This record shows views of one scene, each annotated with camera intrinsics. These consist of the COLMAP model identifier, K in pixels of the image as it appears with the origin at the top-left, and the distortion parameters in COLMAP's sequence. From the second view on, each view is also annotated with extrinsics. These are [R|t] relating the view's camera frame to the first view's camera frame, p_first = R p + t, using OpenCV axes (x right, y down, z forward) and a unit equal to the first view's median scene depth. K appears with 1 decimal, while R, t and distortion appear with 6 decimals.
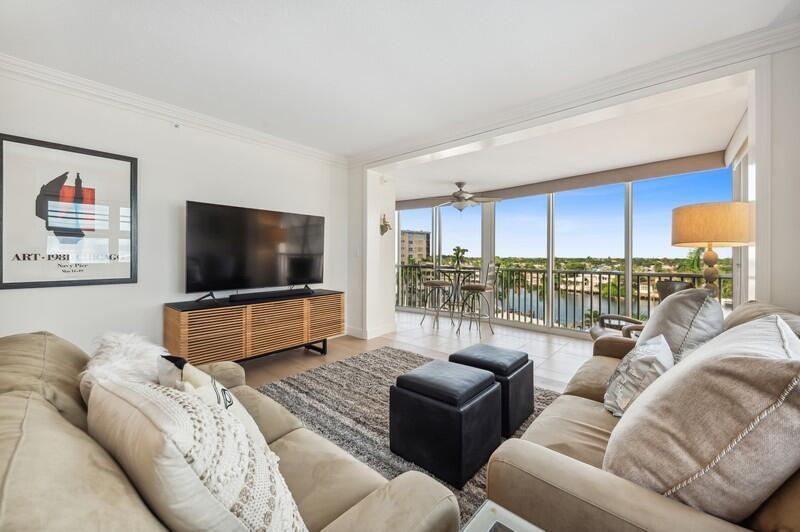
lens RADIAL K [[314.5, 0, 397.8], [0, 314.5, 254.6], [0, 0, 1]] dist [0.010203, -0.001689]
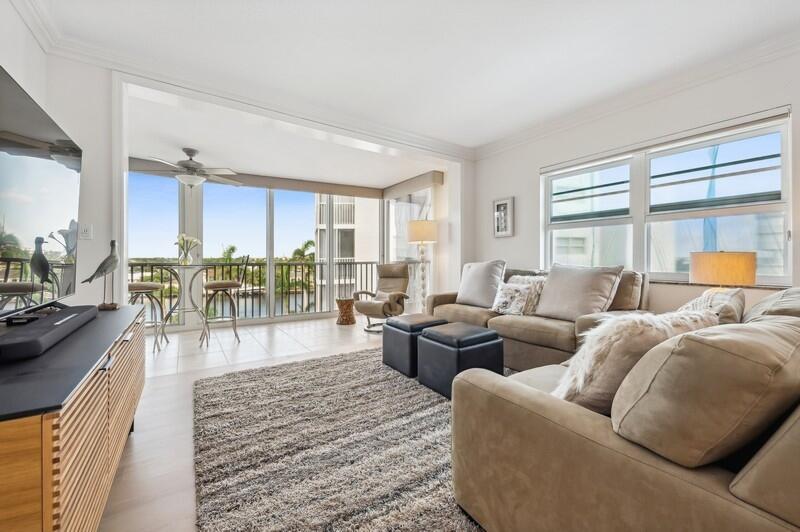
lens RADIAL K [[314.5, 0, 402.9], [0, 314.5, 261.1], [0, 0, 1]] dist [0.010203, -0.001689]
pose [[0.250762, -0.016909, 0.967901, -0.451457], [-0.007220, 0.999787, 0.019337, 0.022478], [-0.968022, -0.011837, 0.250586, 0.340255]]
